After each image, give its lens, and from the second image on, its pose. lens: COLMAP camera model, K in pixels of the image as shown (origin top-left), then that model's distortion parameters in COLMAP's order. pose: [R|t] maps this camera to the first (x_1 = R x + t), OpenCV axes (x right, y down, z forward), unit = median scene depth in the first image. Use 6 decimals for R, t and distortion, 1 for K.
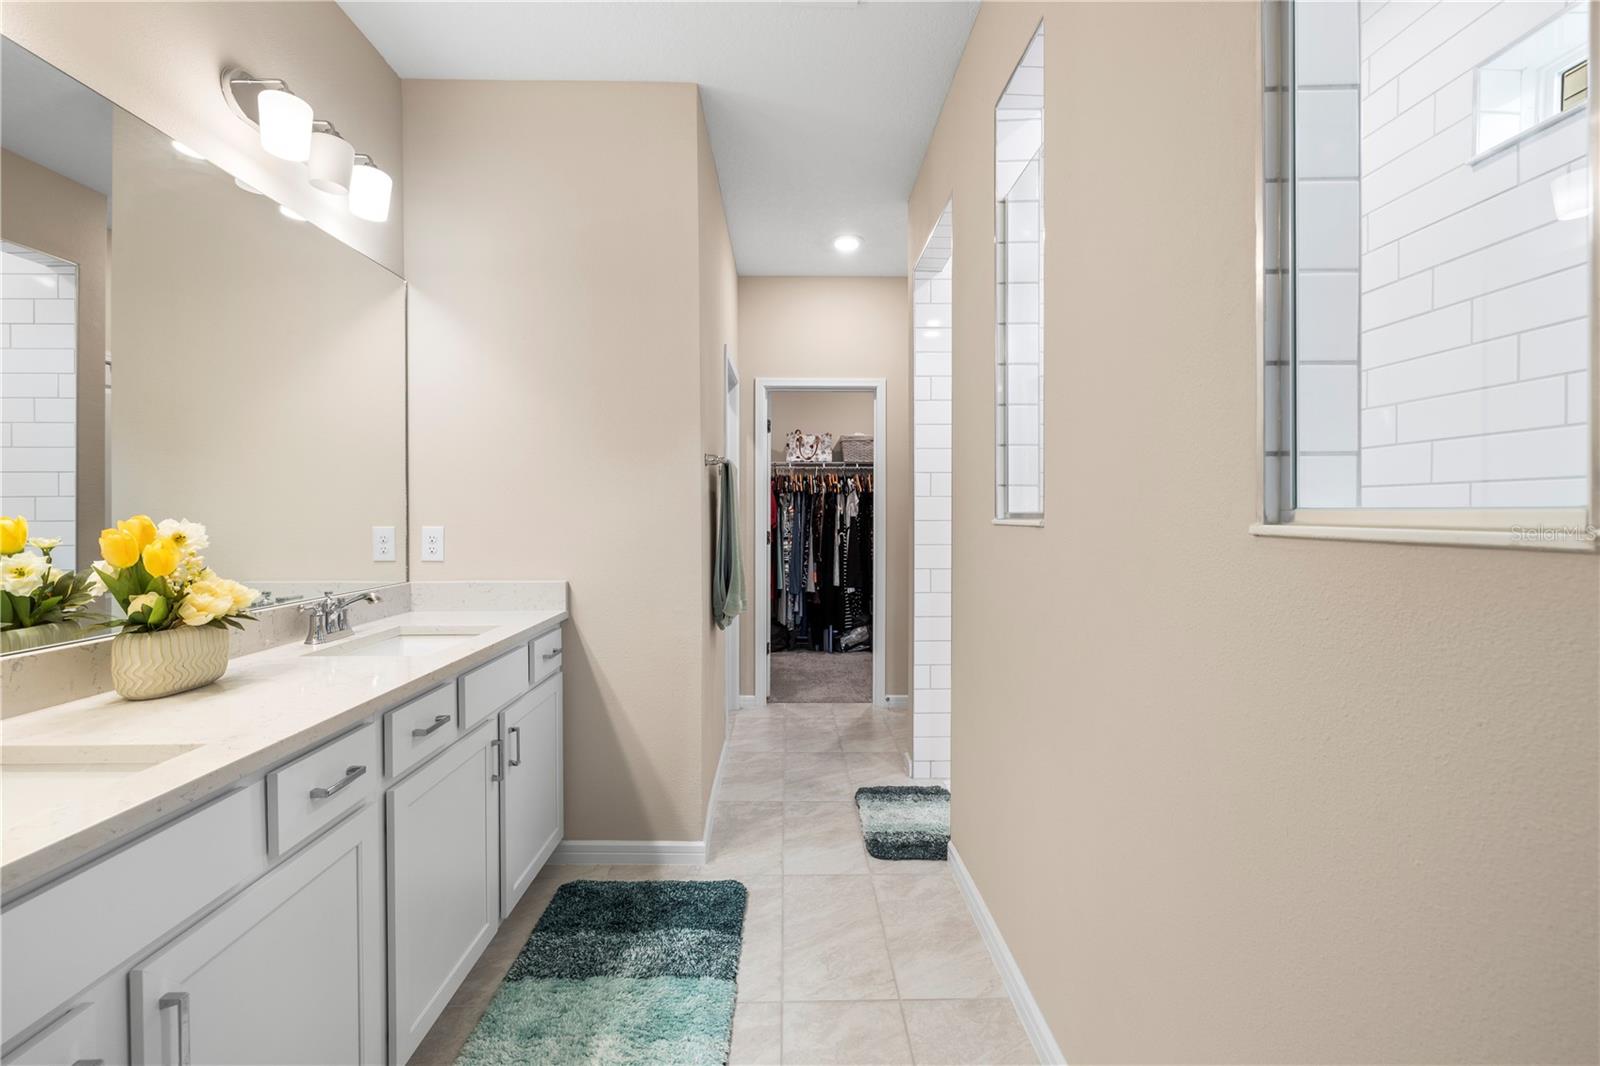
lens RADIAL K [[680.5, 0, 793.1], [0, 680.5, 523.9], [0, 0, 1]] dist [0.002373, 0.000283]
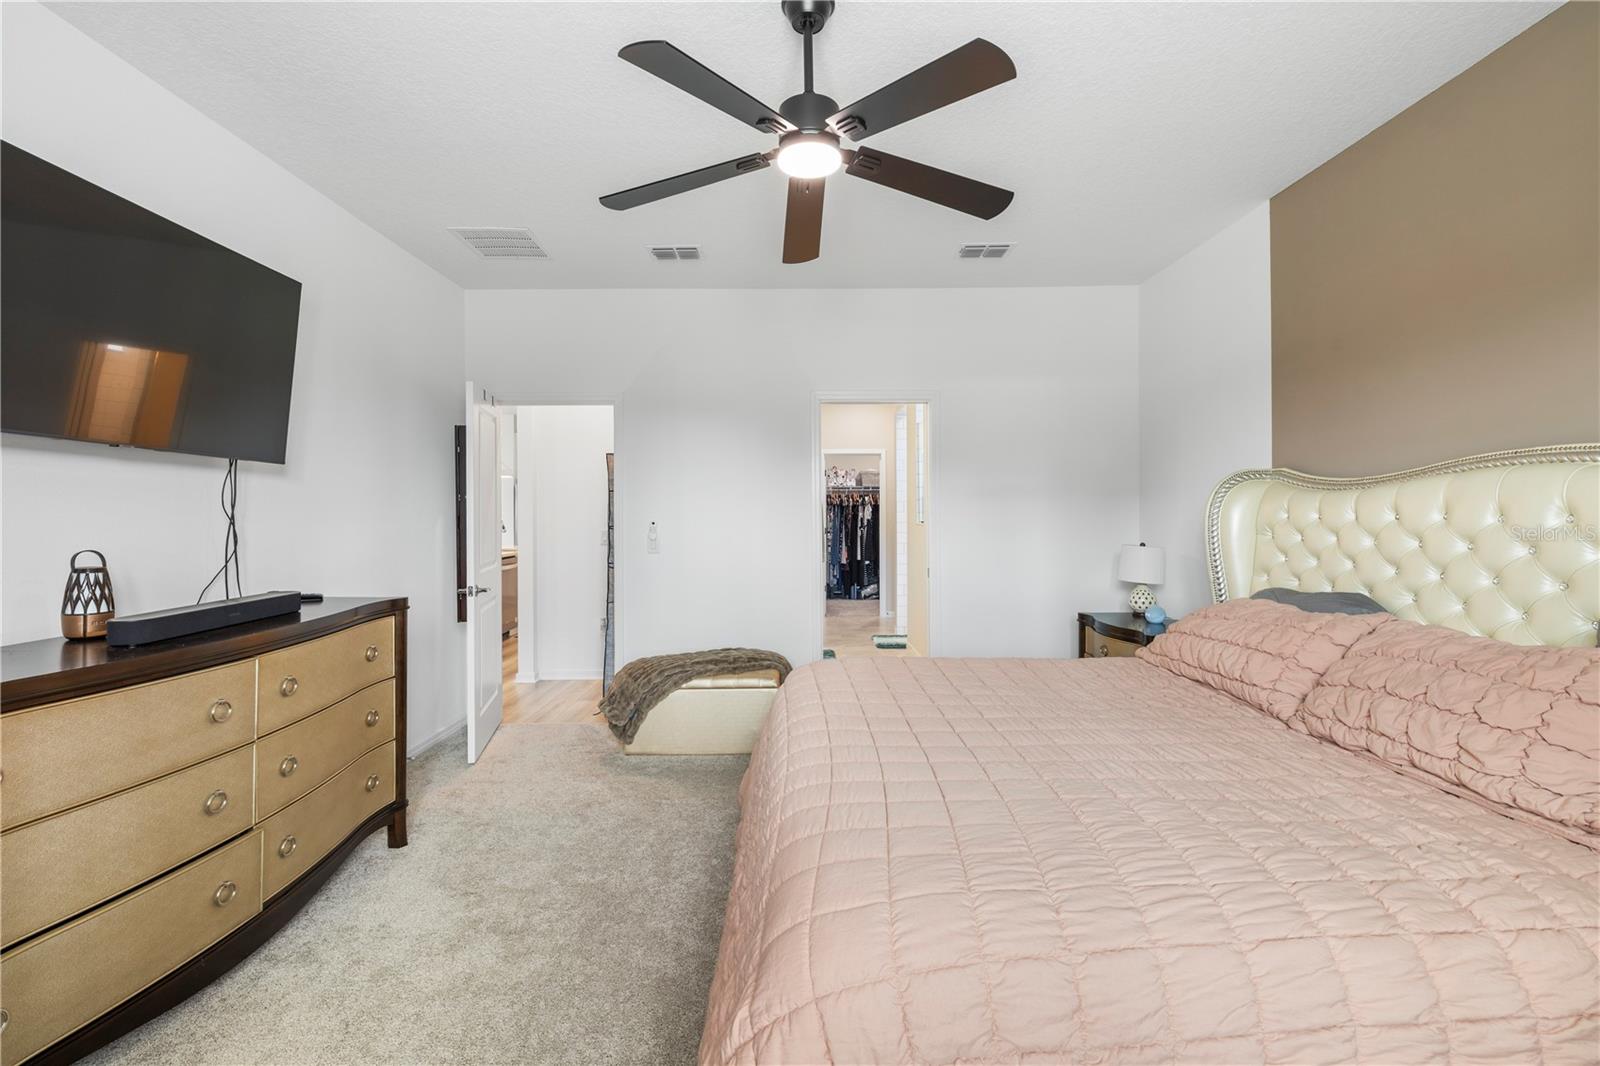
lens RADIAL K [[680.5, 0, 793.1], [0, 680.5, 523.9], [0, 0, 1]] dist [0.002373, 0.000283]
pose [[0.999853, -0.004719, -0.016509, -0.071505], [0.004717, 0.999989, -0.000161, 0.000914], [0.016510, 0.000083, 0.999864, -0.699407]]
